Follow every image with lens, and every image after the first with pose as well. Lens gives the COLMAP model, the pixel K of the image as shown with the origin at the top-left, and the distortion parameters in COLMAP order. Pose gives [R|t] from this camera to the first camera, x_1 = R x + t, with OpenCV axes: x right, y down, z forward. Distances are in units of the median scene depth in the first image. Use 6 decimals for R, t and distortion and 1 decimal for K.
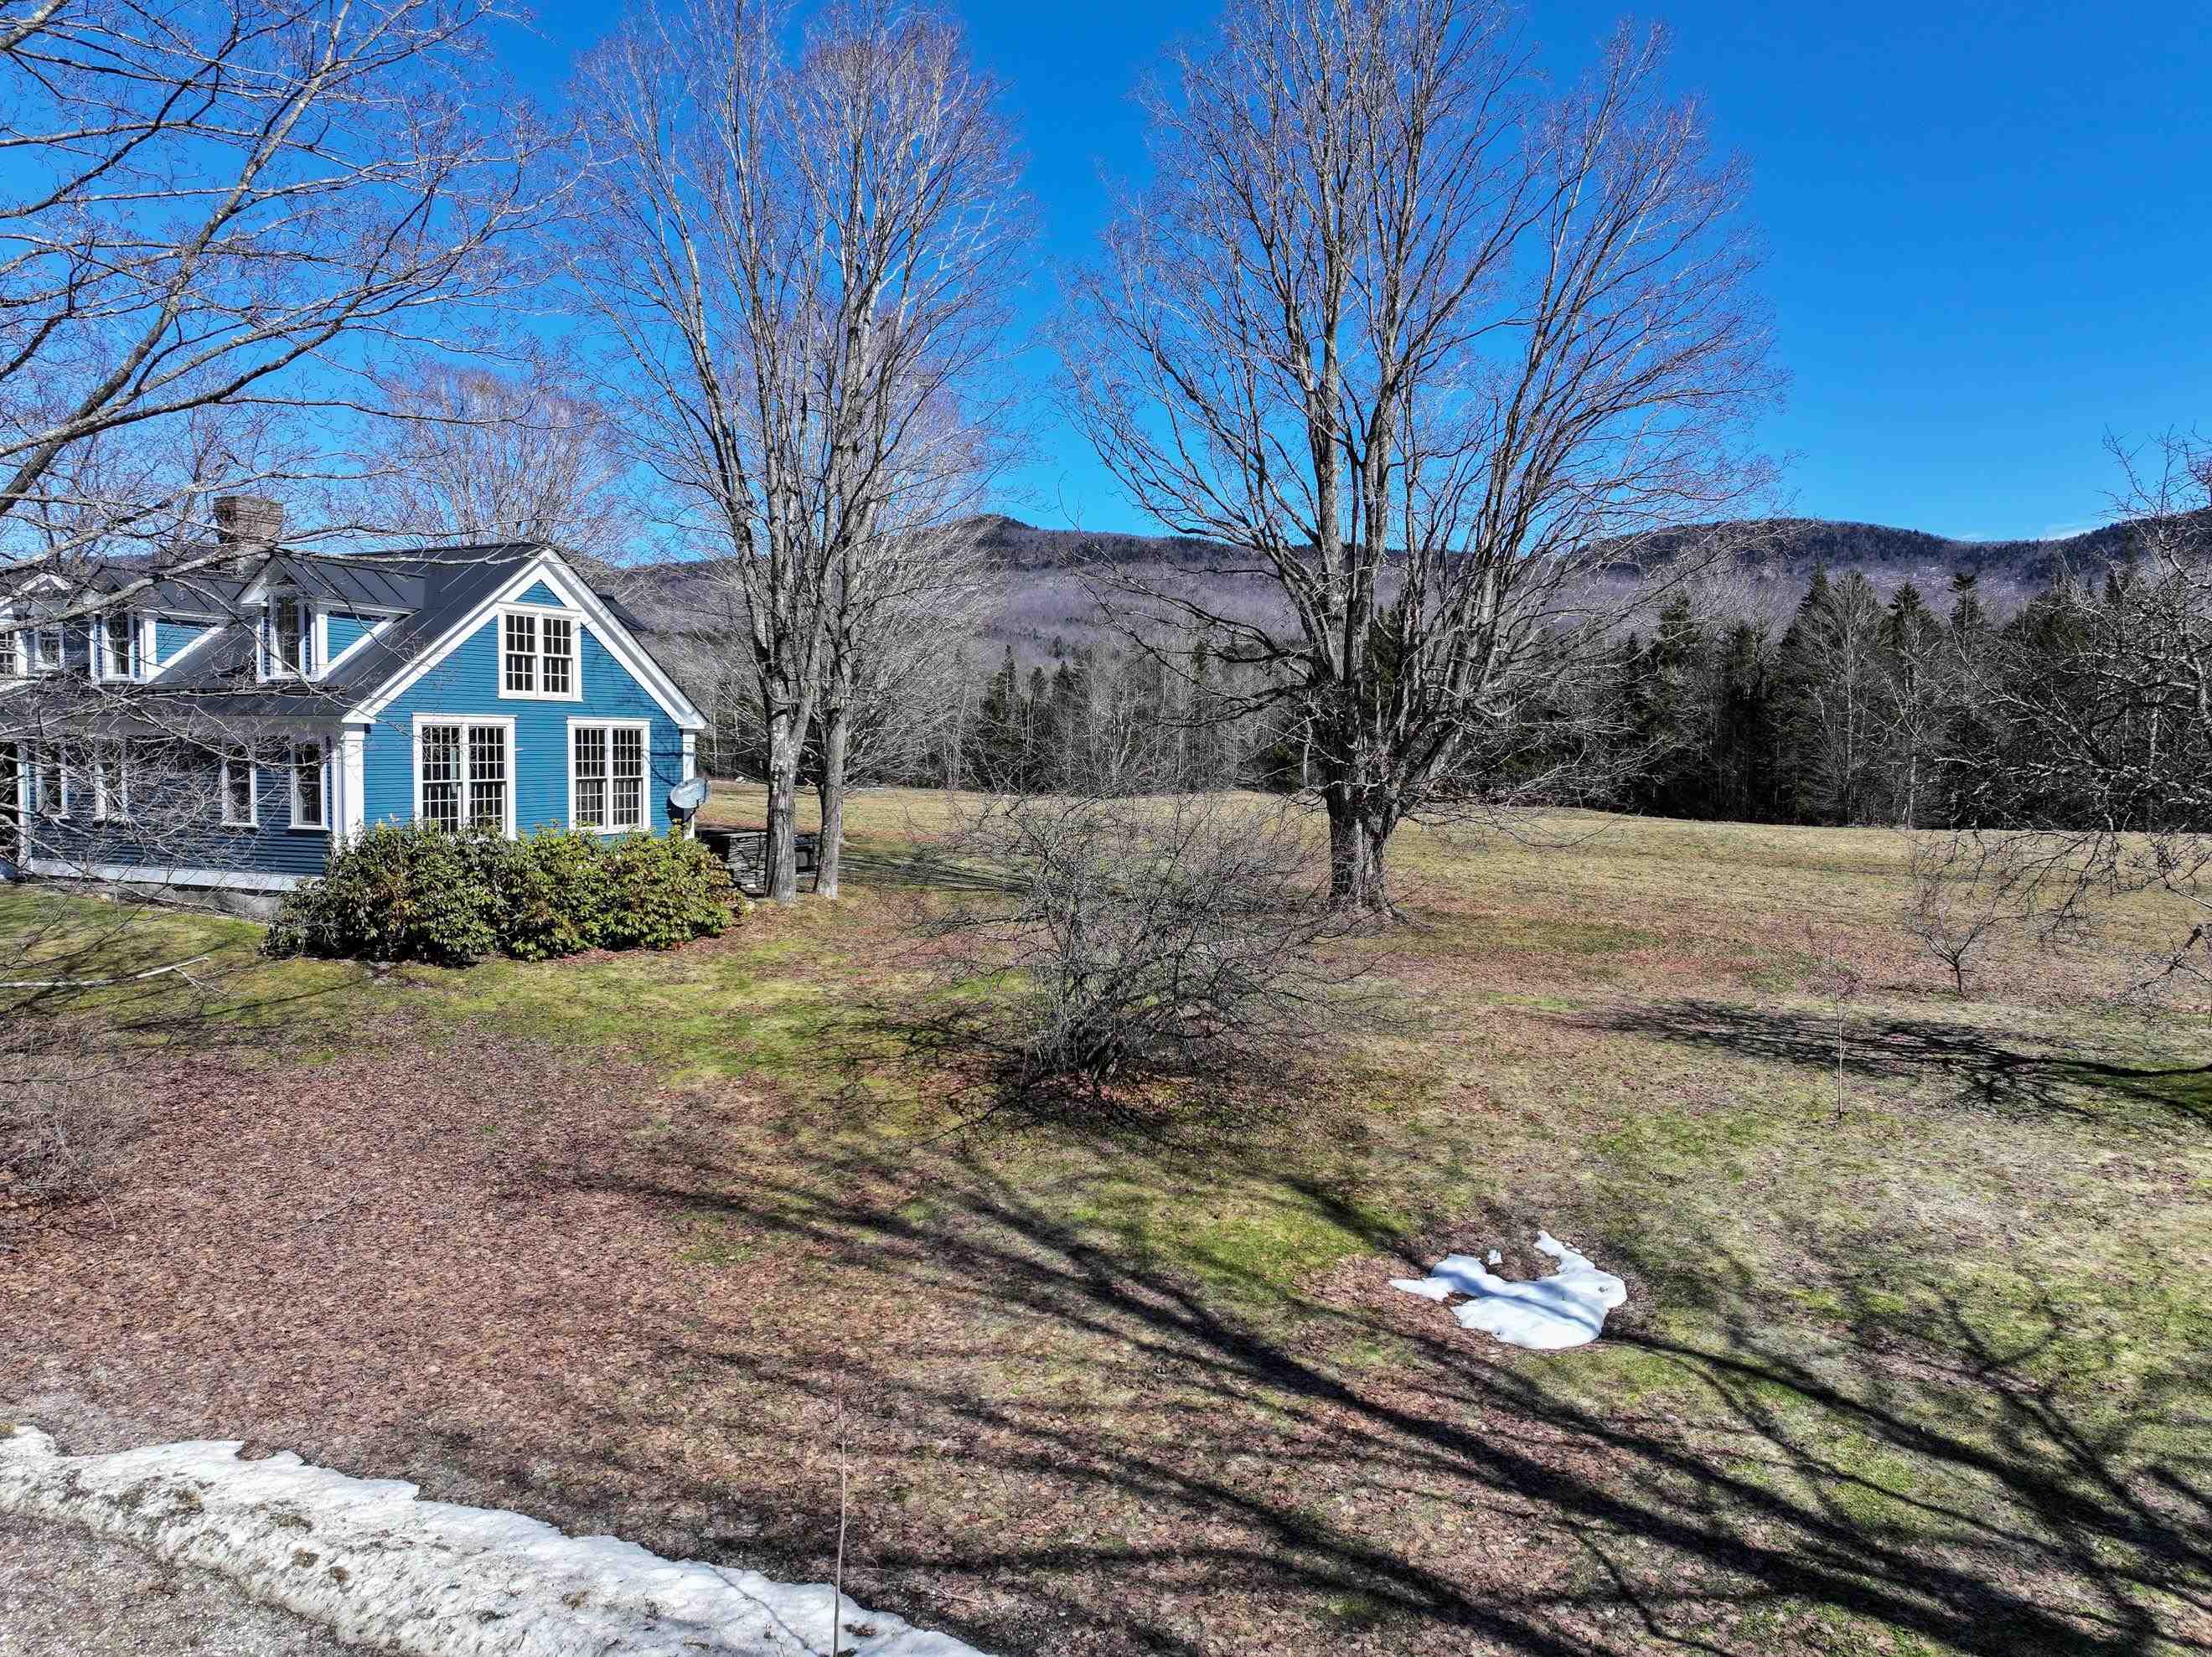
lens RADIAL K [[1562.4, 0, 1116.6], [0, 1562.4, 826.1], [0, 0, 1]] dist [0.011386, 0.001343]
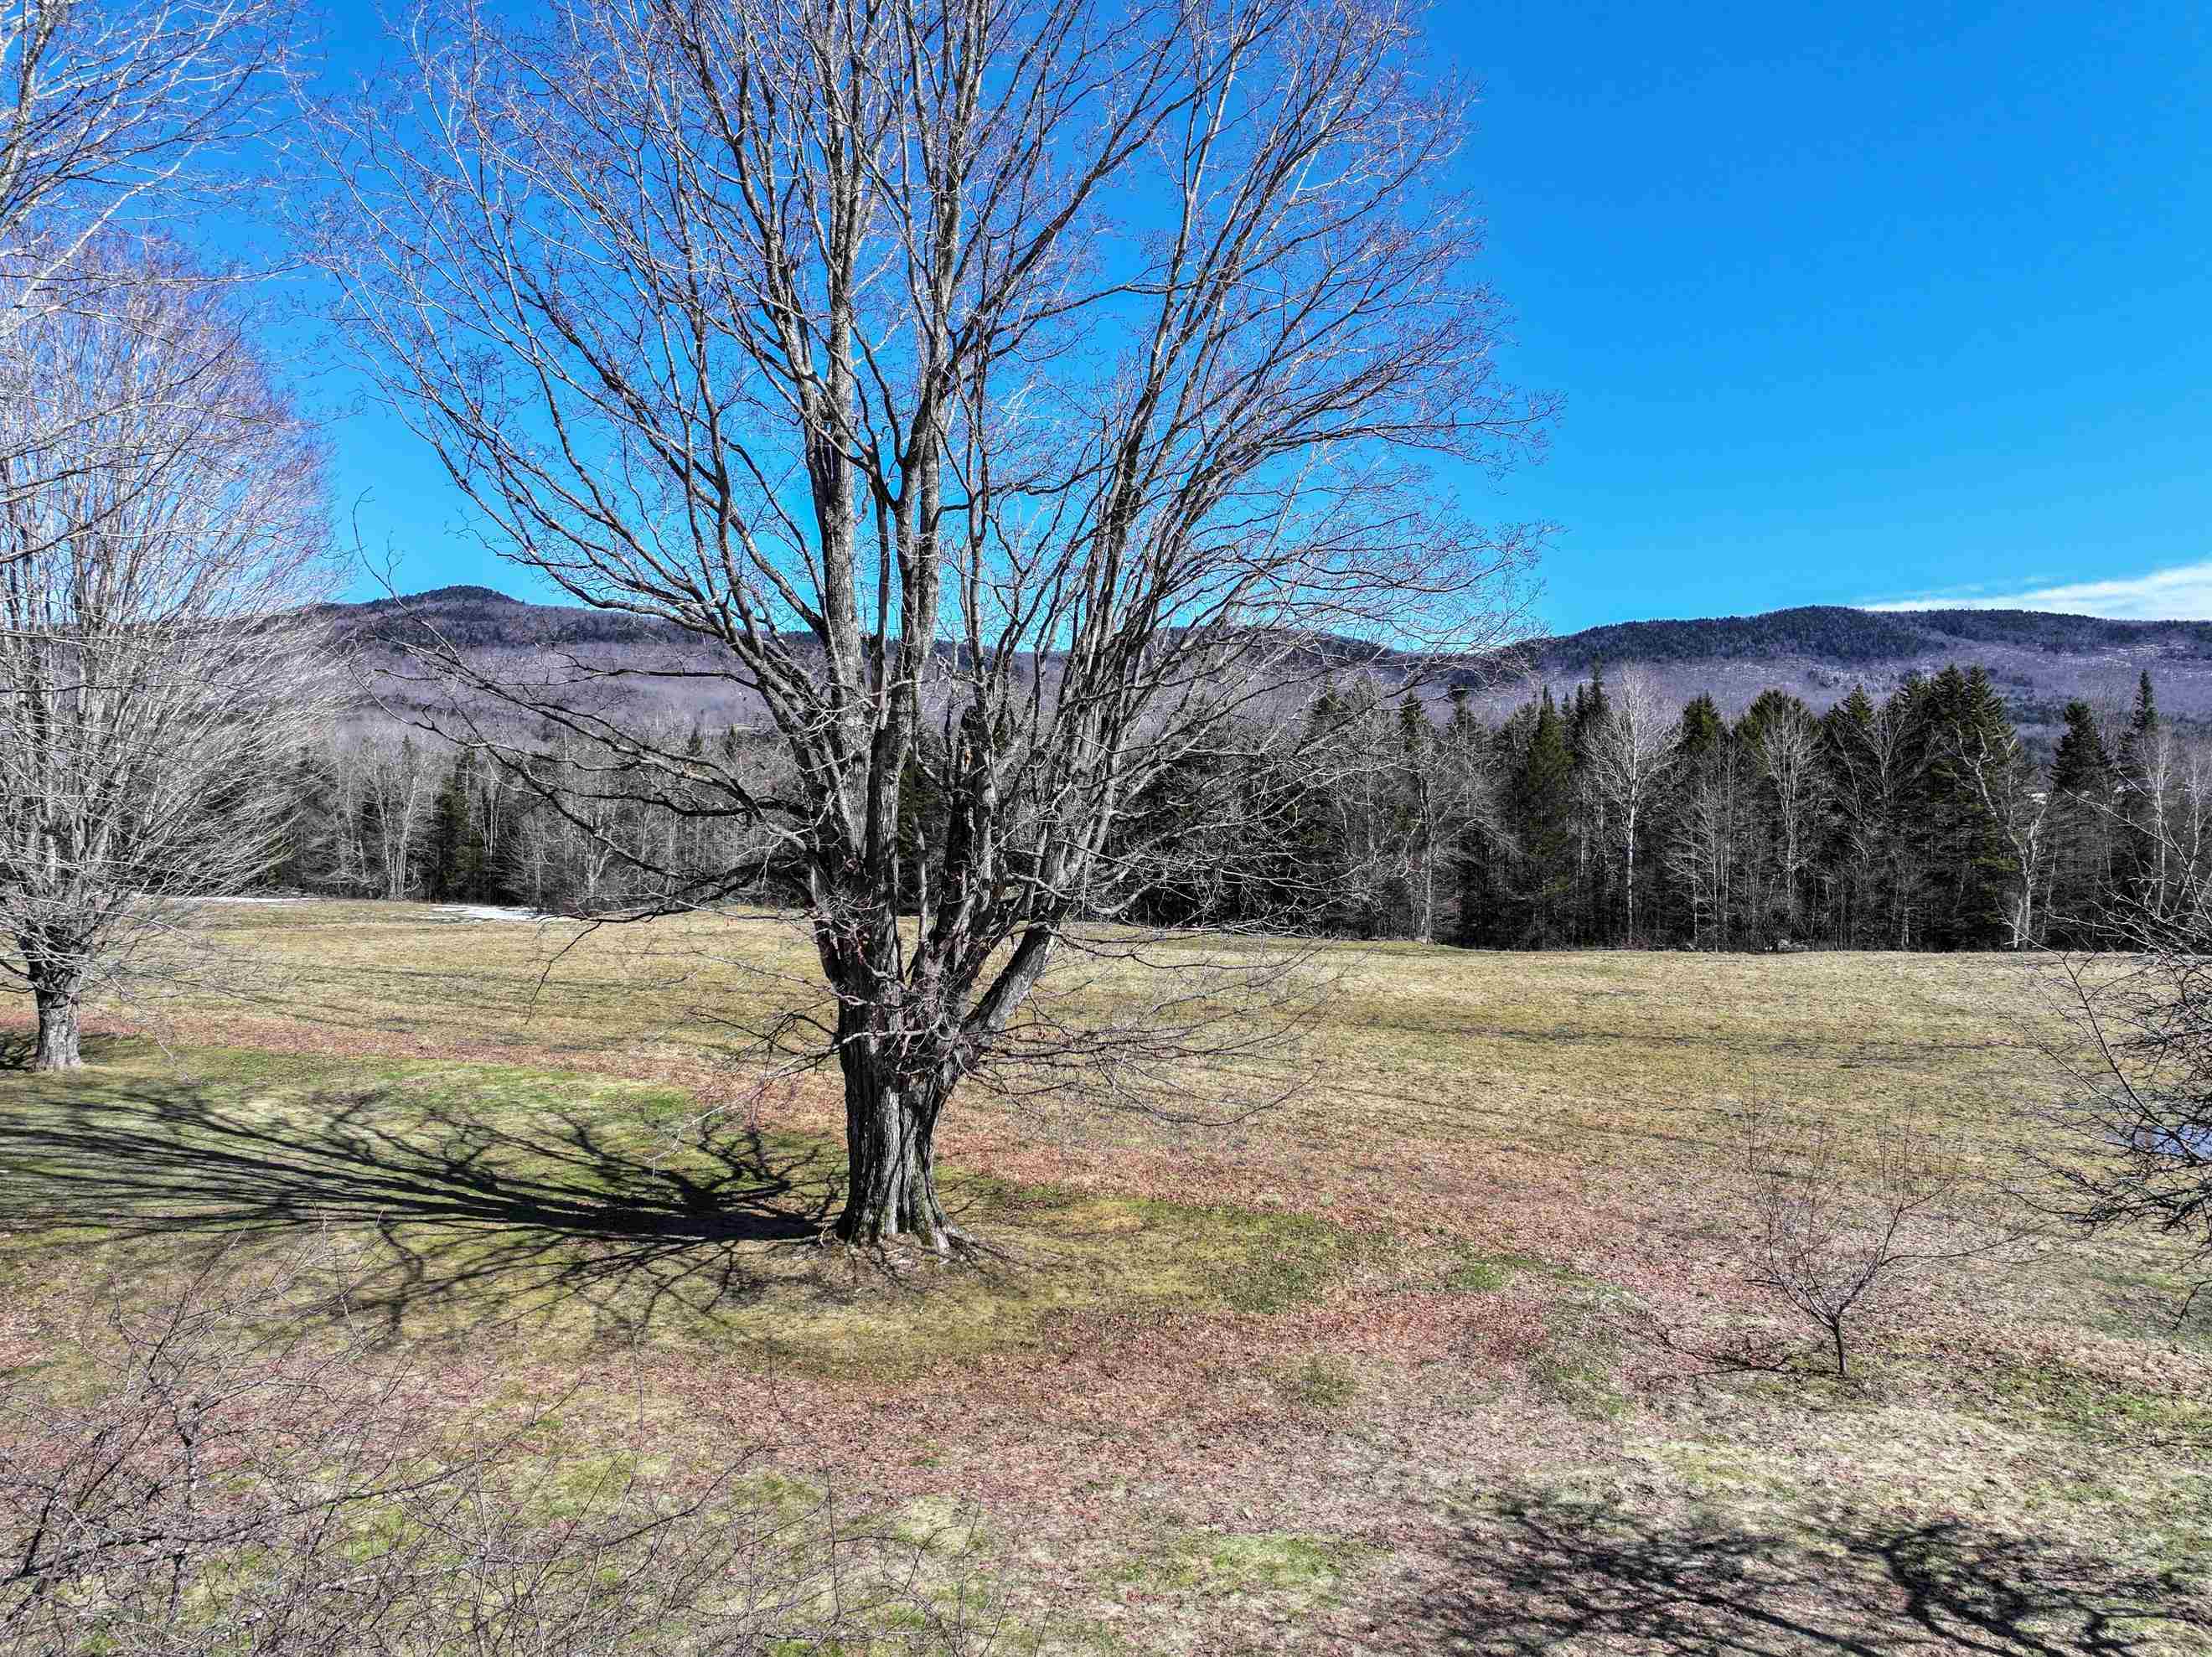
lens RADIAL K [[1562.4, 0, 1106.9], [0, 1562.4, 820.6], [0, 0, 1]] dist [0.011386, 0.001343]
pose [[0.953923, 0.001854, 0.300045, 0.053609], [0.015756, 0.998292, -0.056262, -0.073577], [-0.299637, 0.058397, 0.952264, 0.402353]]
